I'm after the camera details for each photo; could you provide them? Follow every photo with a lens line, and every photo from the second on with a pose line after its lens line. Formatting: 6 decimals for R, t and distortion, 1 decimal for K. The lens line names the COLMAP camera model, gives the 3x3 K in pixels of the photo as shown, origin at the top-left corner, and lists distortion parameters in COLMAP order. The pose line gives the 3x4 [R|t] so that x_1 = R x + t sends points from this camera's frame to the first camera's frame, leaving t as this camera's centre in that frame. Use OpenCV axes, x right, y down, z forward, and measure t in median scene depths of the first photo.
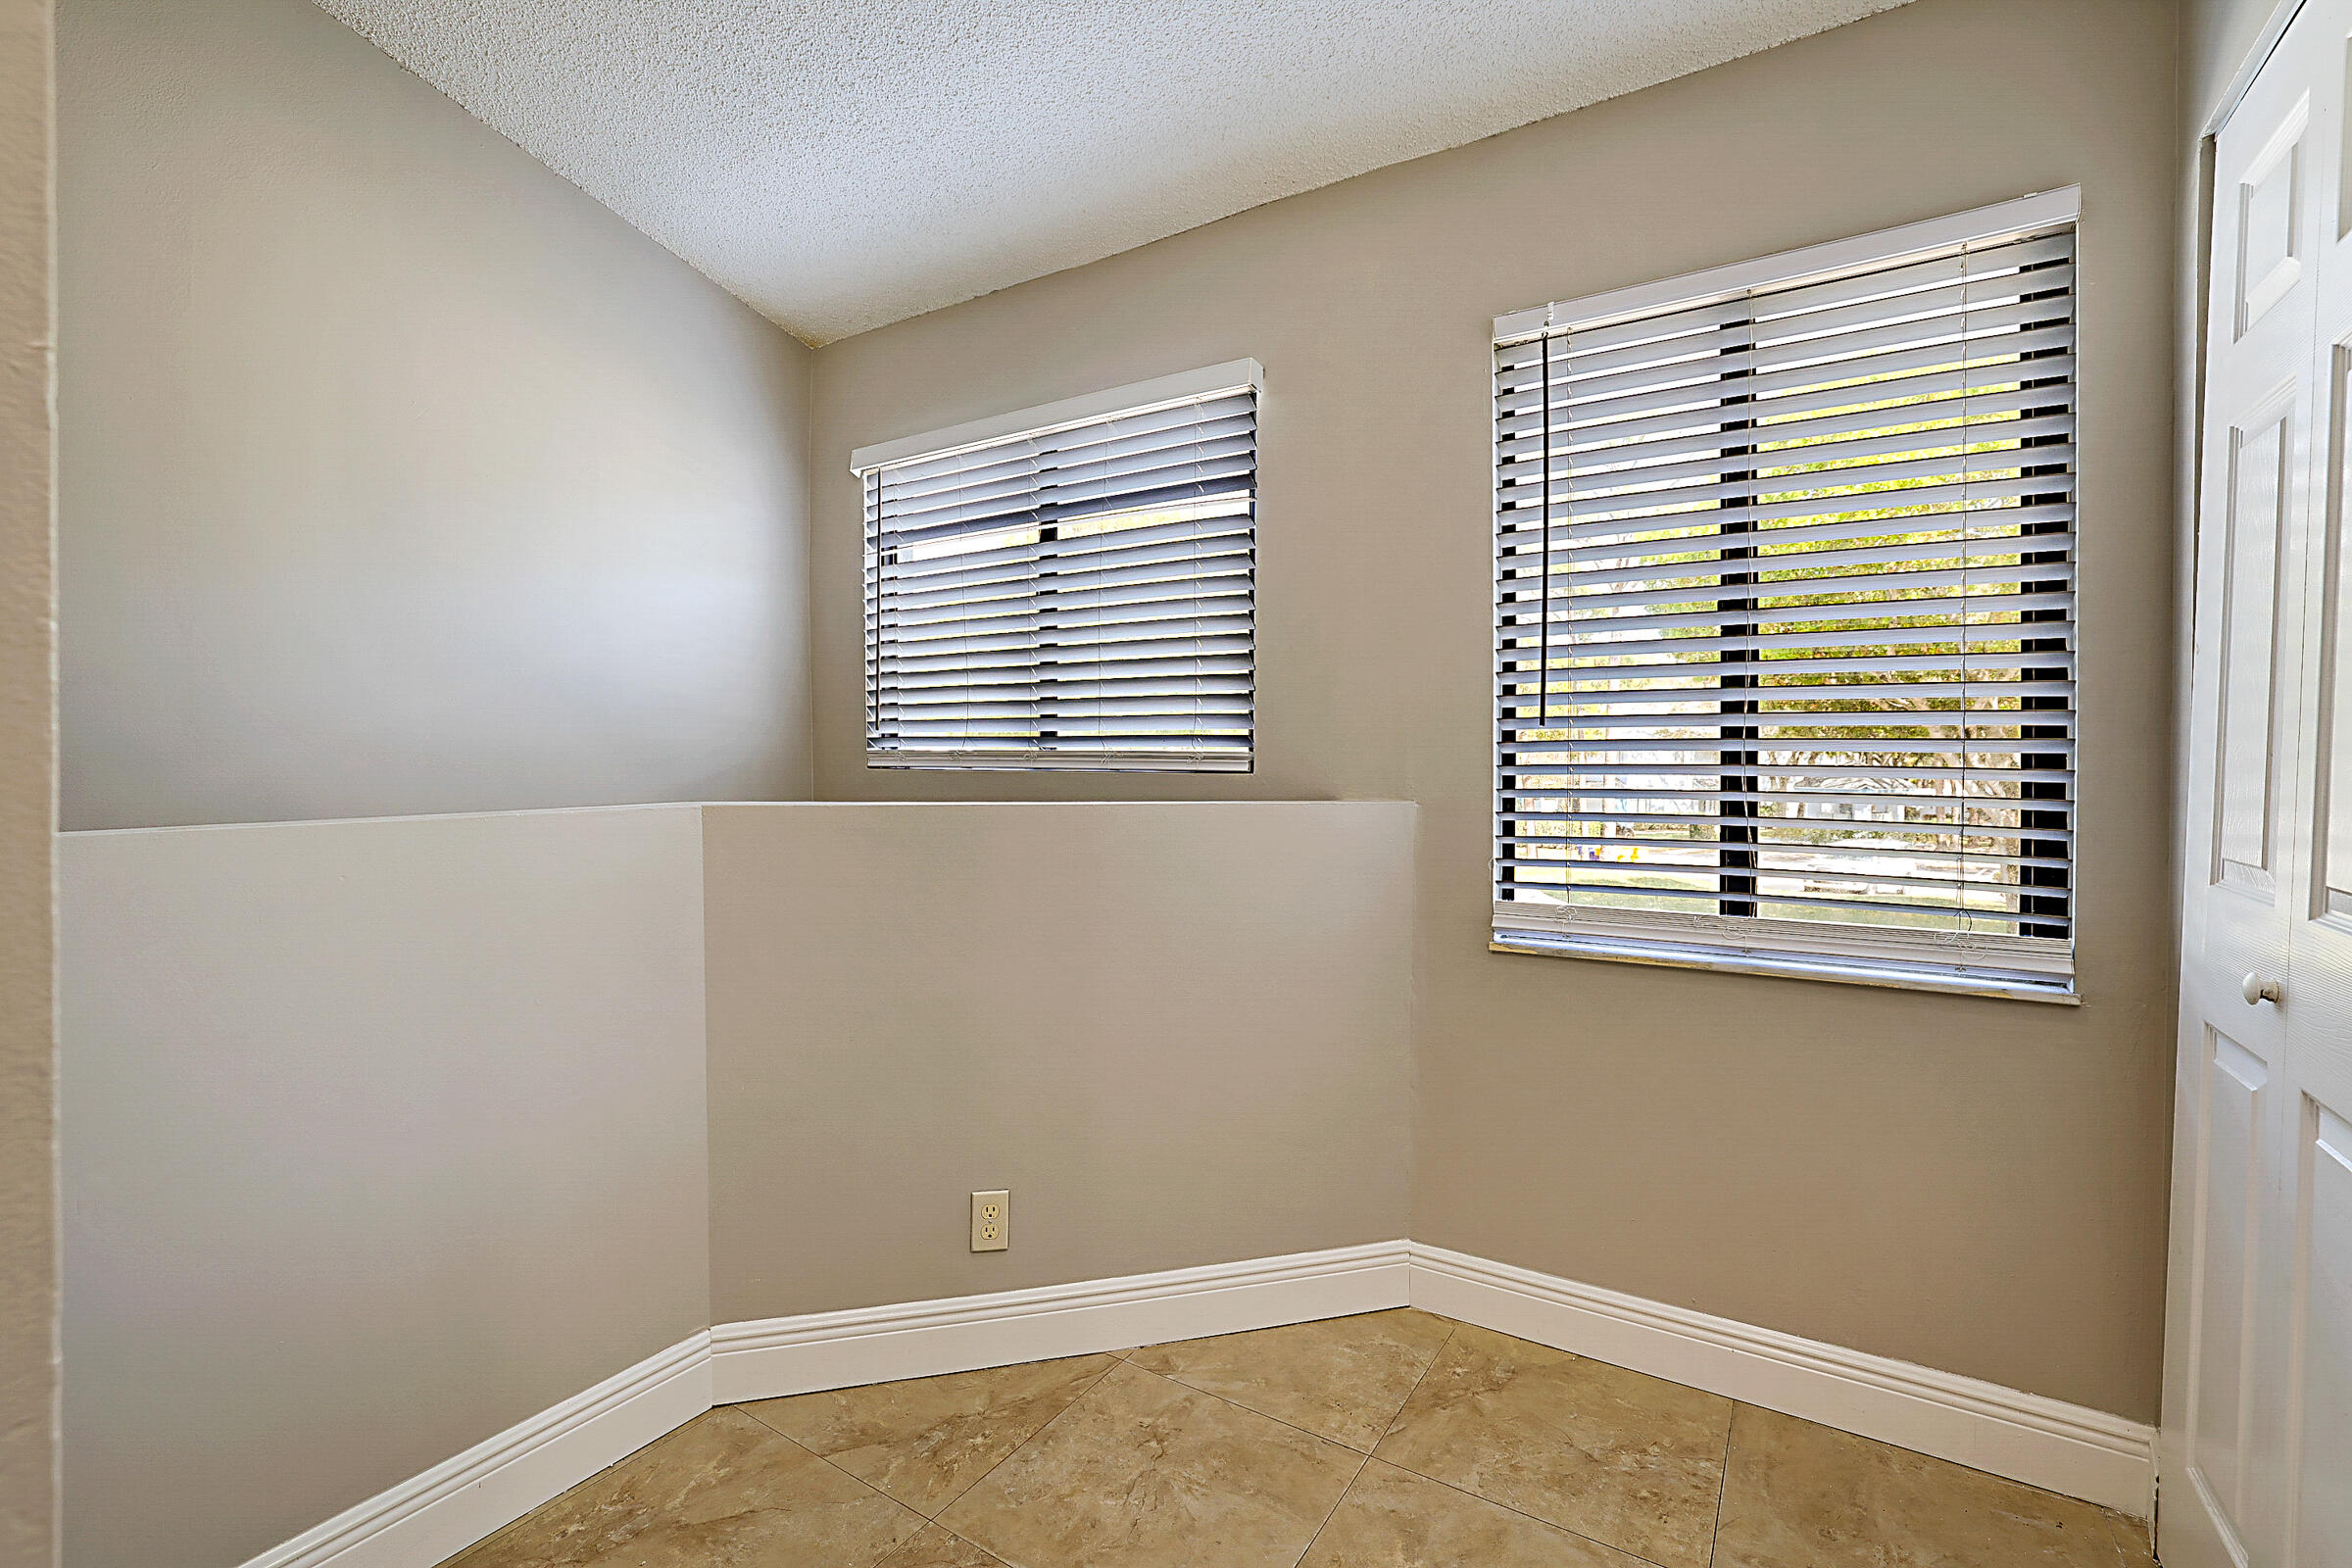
lens RADIAL K [[1021.4, 0, 1178.8], [0, 1021.4, 771.9], [0, 0, 1]] dist [-0.038960, 0.012559]
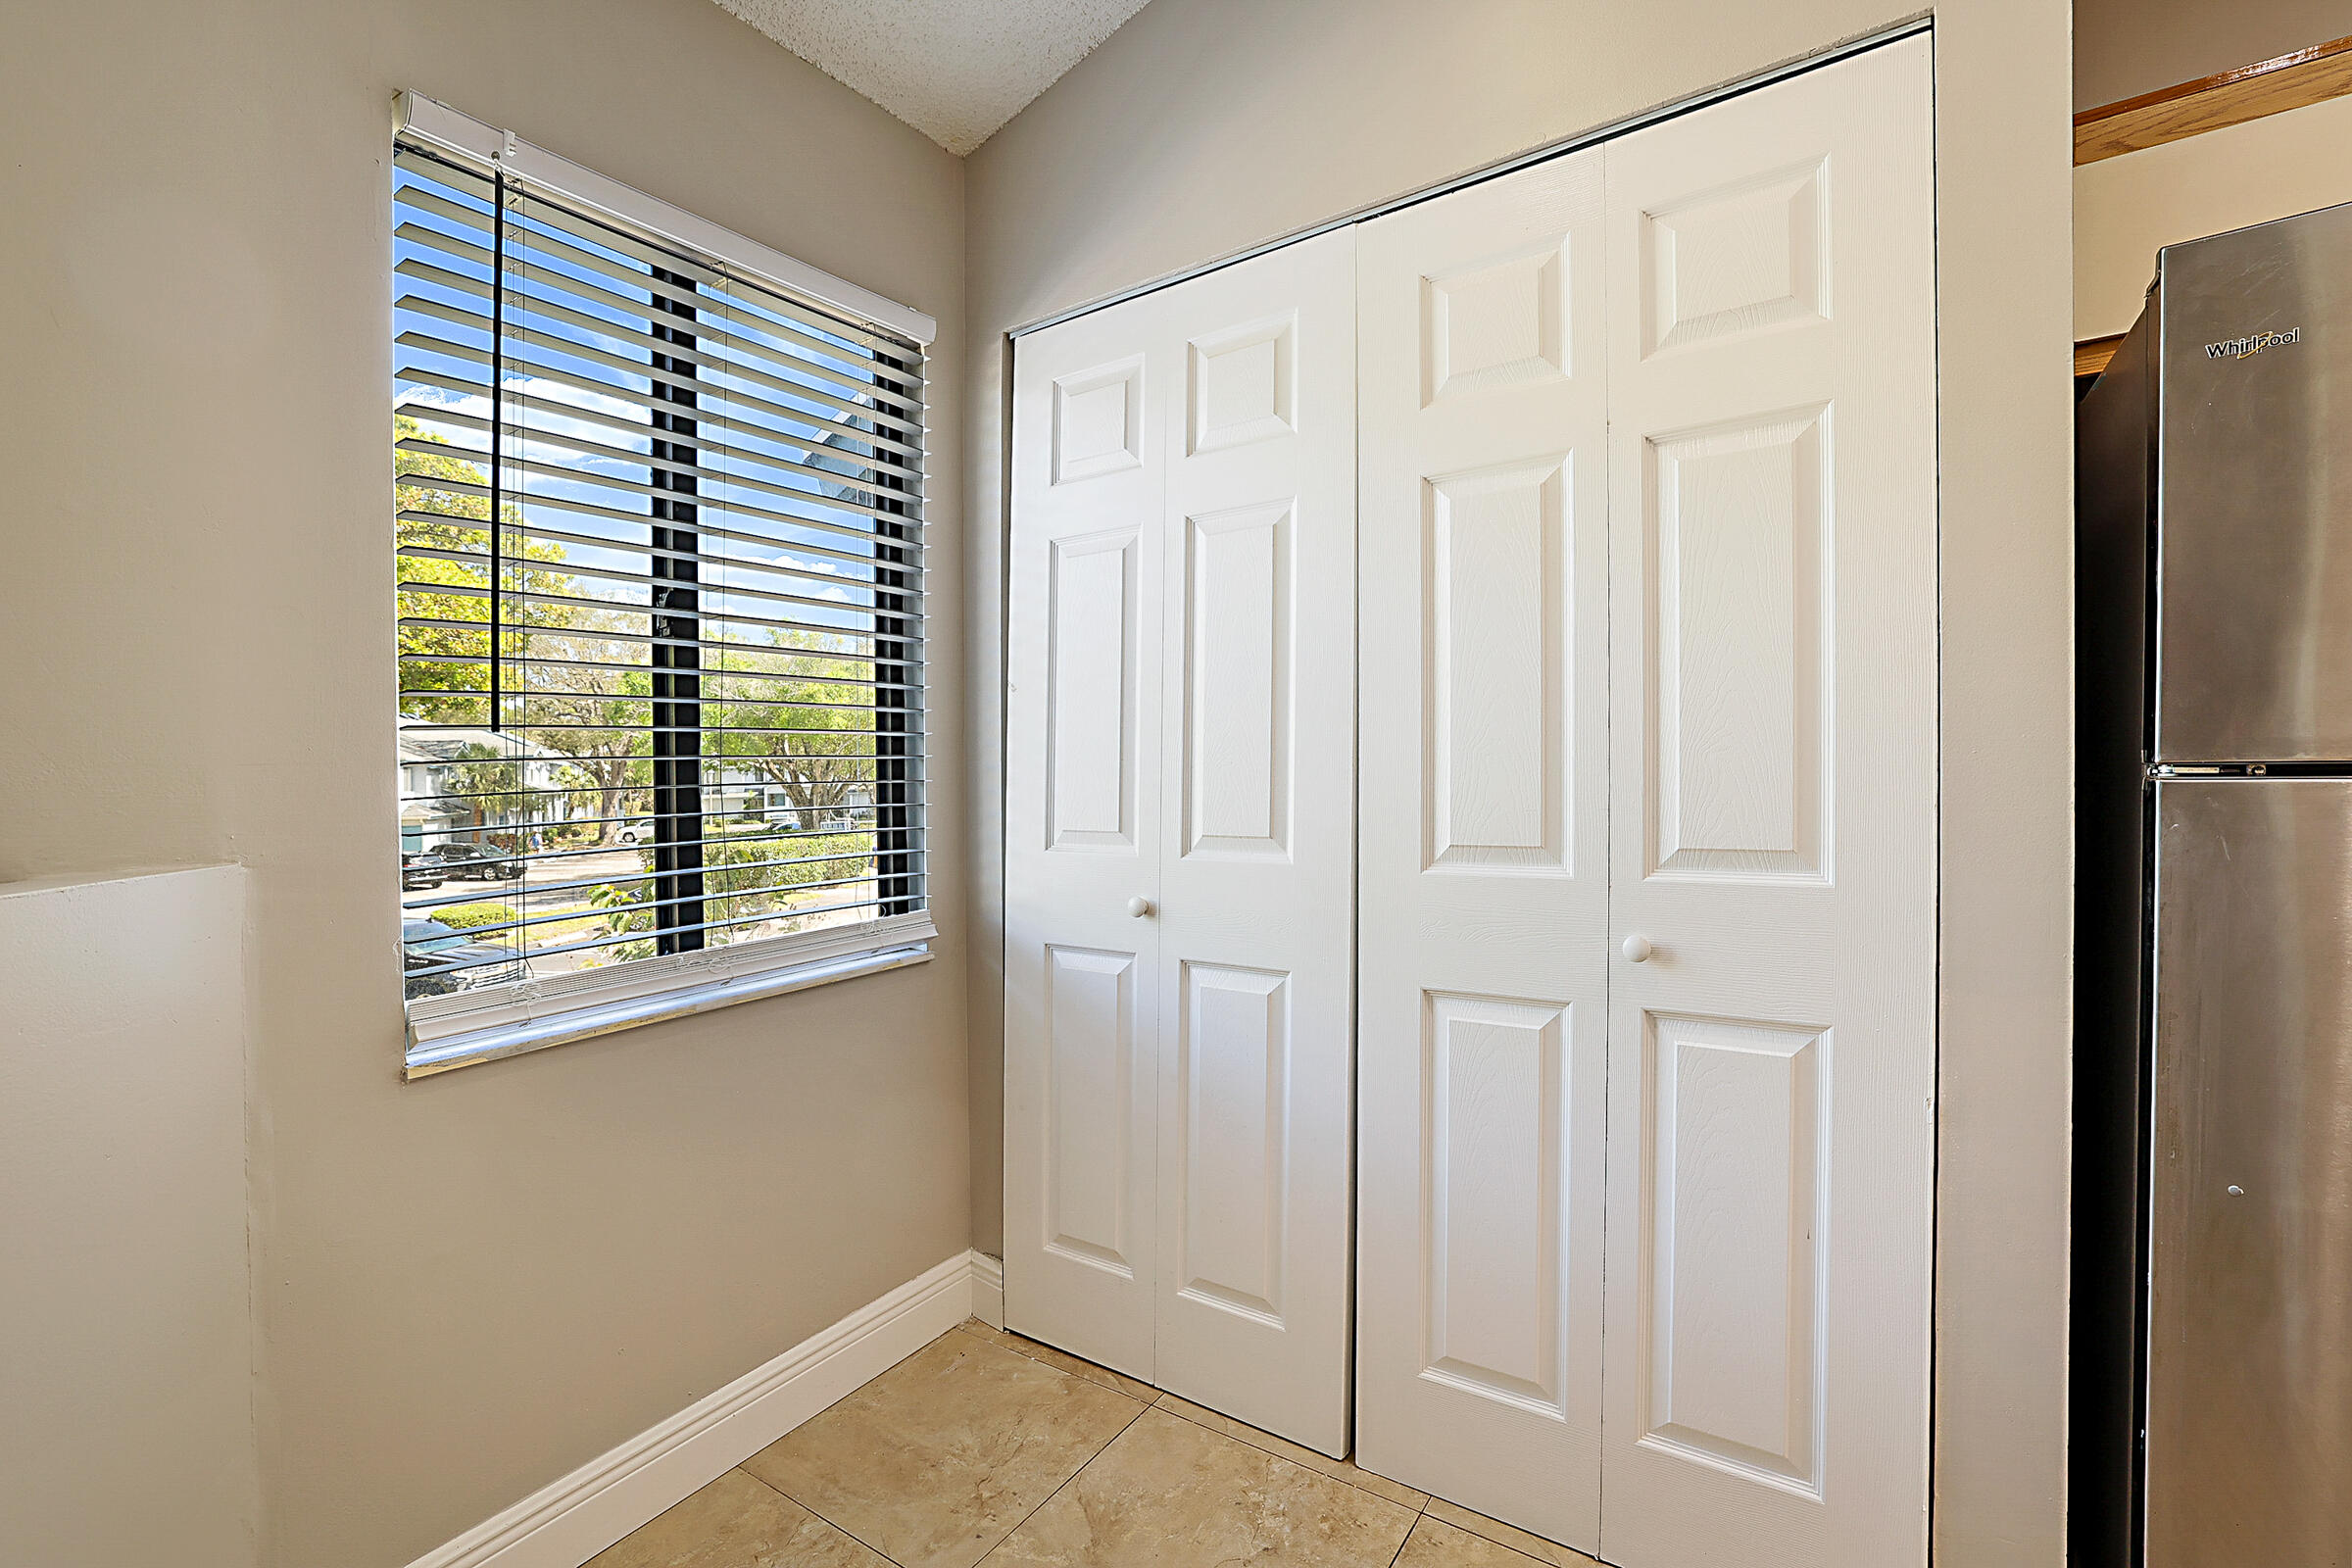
lens RADIAL K [[1021.4, 0, 1171.8], [0, 1021.4, 787.2], [0, 0, 1]] dist [-0.038960, 0.012559]
pose [[0.026730, -0.028384, 0.999240, -0.368427], [0.031210, 0.999133, 0.027546, -0.014227], [-0.999155, 0.030450, 0.027592, 0.594072]]
